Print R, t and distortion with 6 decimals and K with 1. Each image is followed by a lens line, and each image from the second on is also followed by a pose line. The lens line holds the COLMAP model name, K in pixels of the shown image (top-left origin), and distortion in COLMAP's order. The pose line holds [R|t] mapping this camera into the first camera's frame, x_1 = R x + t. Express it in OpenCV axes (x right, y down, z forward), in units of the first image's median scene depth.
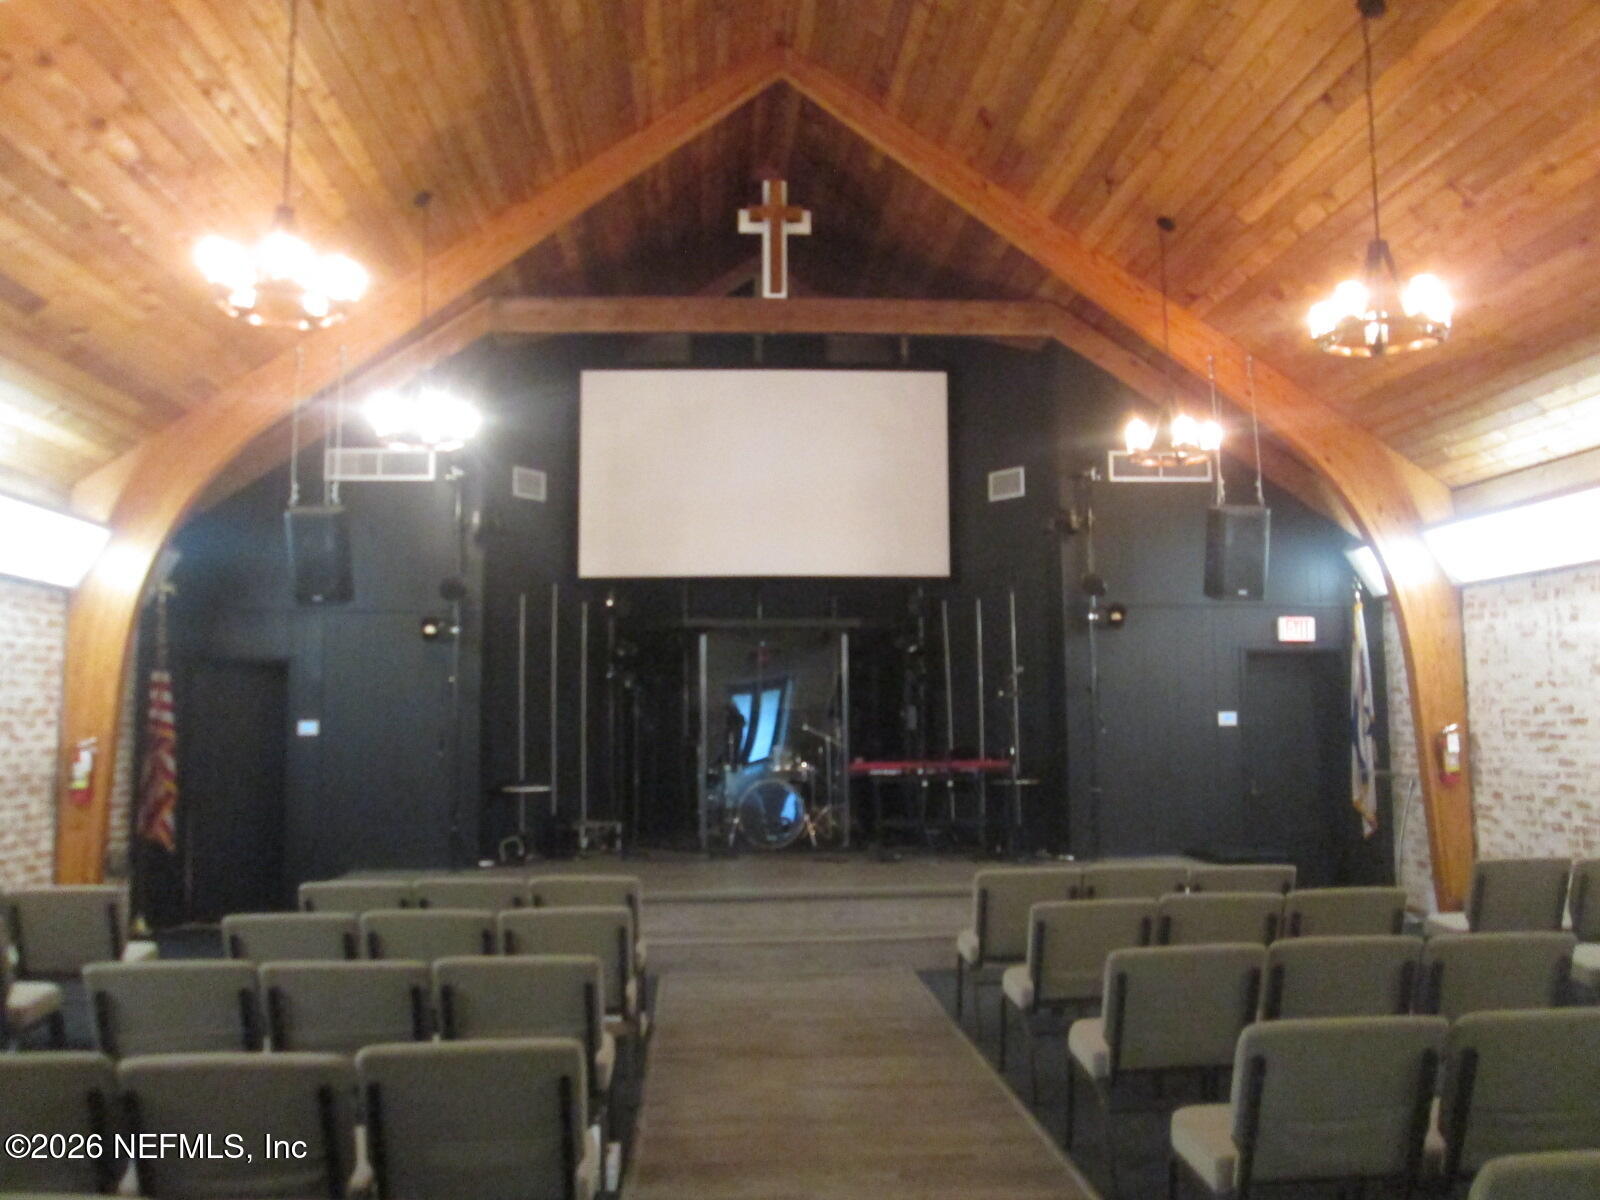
lens RADIAL K [[1335.1, 0, 805.5], [0, 1335.1, 603.4], [0, 0, 1]] dist [-0.048432, 0.054265]
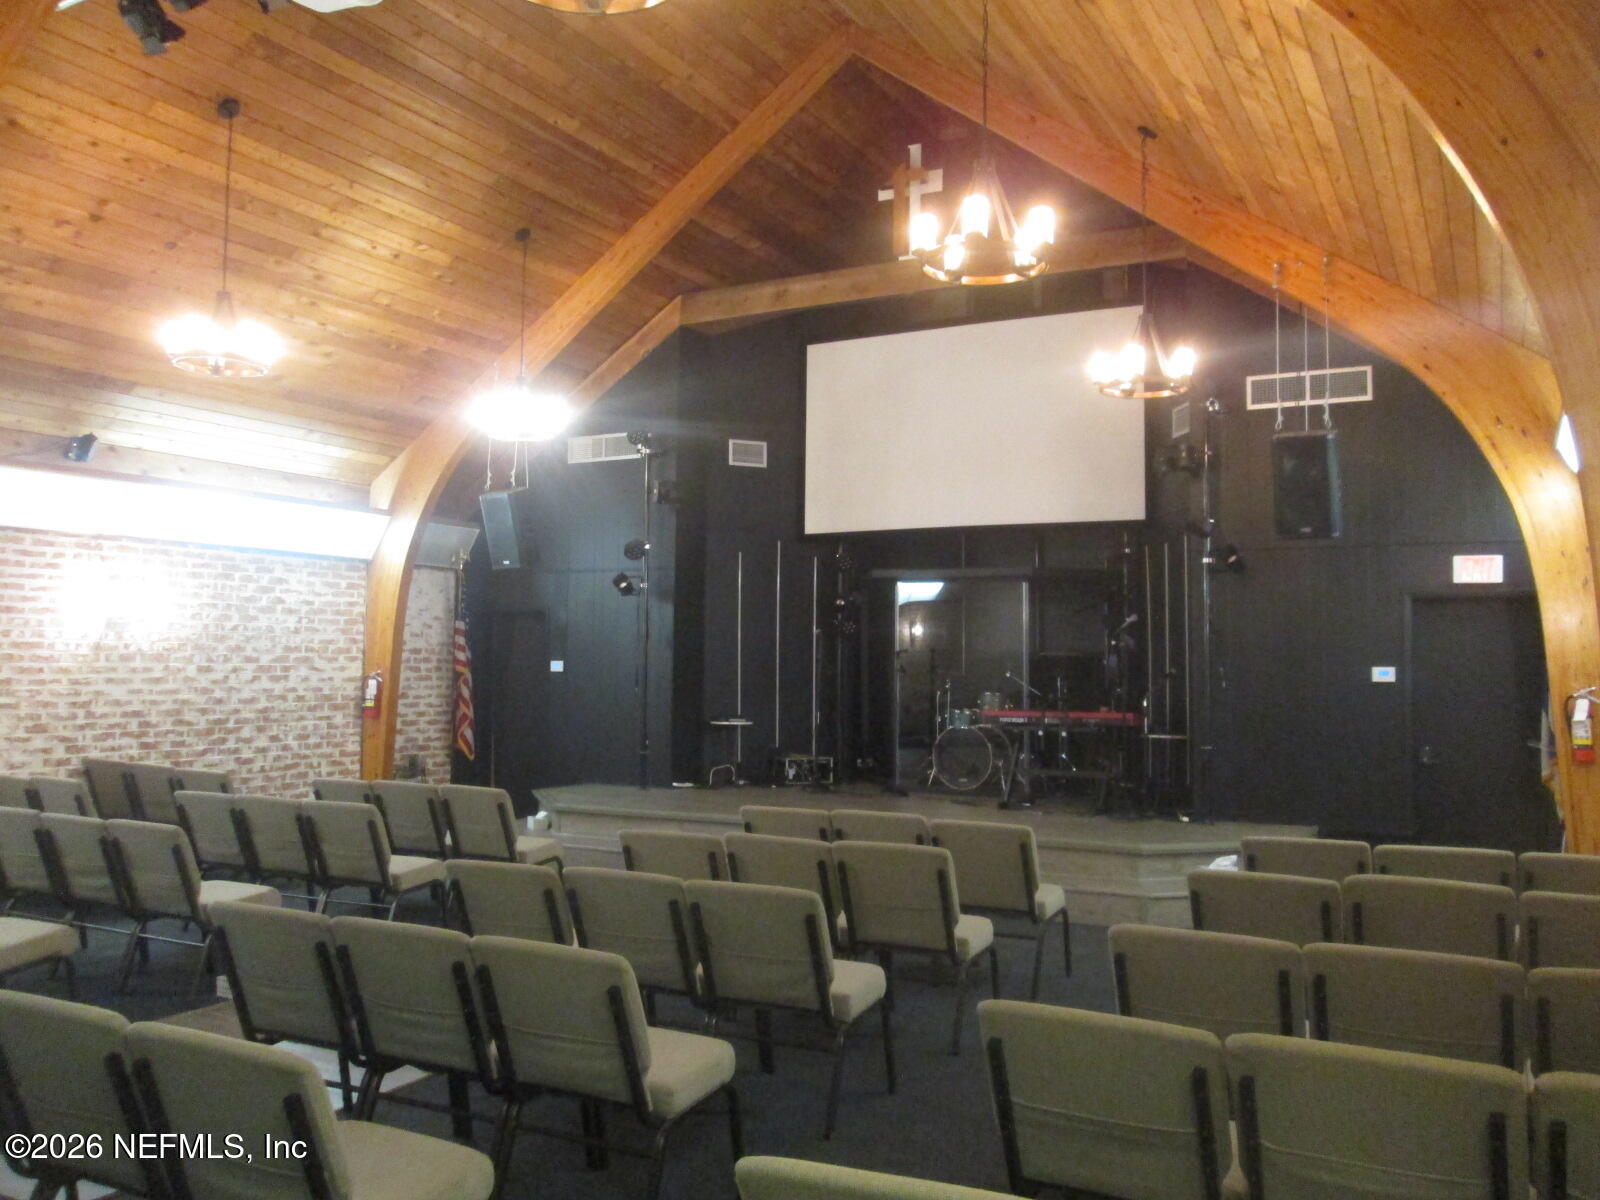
lens RADIAL K [[1335.1, 0, 807.4], [0, 1335.1, 605.9], [0, 0, 1]] dist [-0.048432, 0.054265]
pose [[0.845092, -0.006071, -0.534586, 0.533182], [0.029405, 0.998950, 0.035141, 0.000944], [0.533811, -0.045417, 0.844383, 0.083583]]
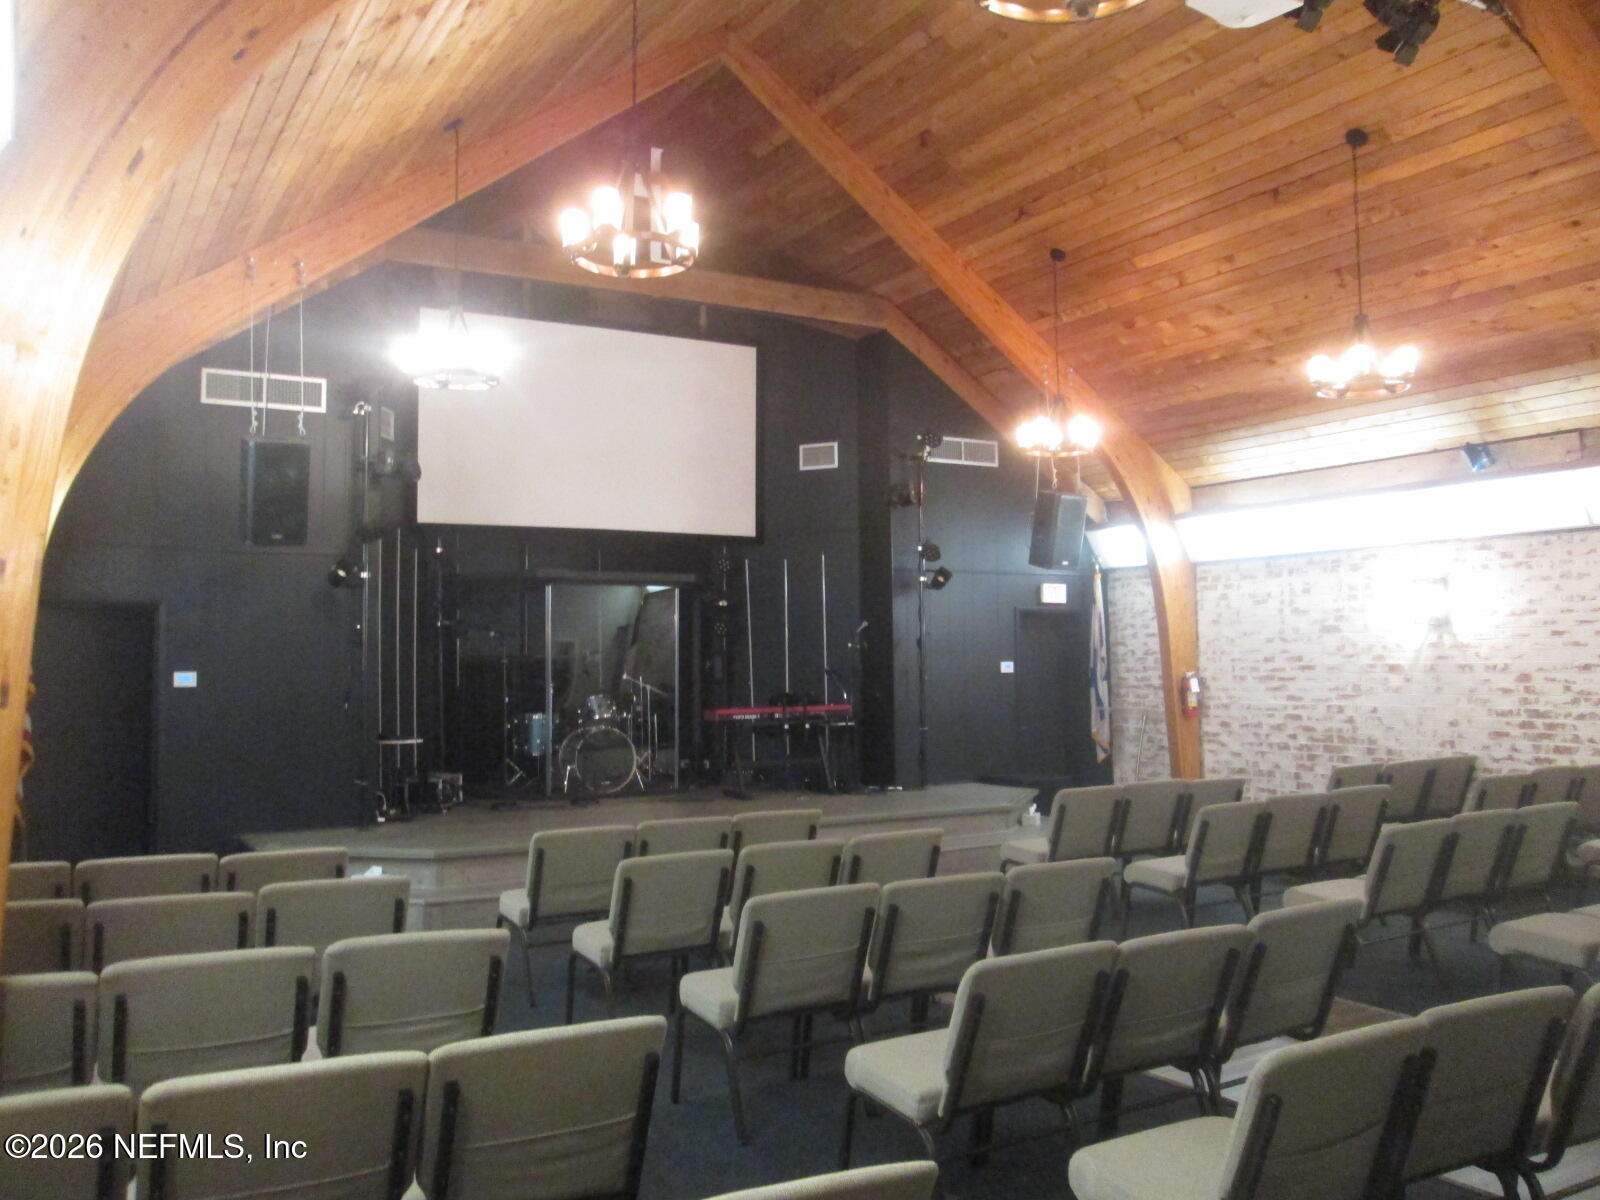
lens RADIAL K [[1335.1, 0, 812.5], [0, 1335.1, 594.2], [0, 0, 1]] dist [-0.048432, 0.054265]
pose [[0.889686, 0.022398, 0.456023, -0.443863], [-0.034718, 0.999223, 0.018656, 0.005879], [-0.455251, -0.032430, 0.889772, 0.019483]]
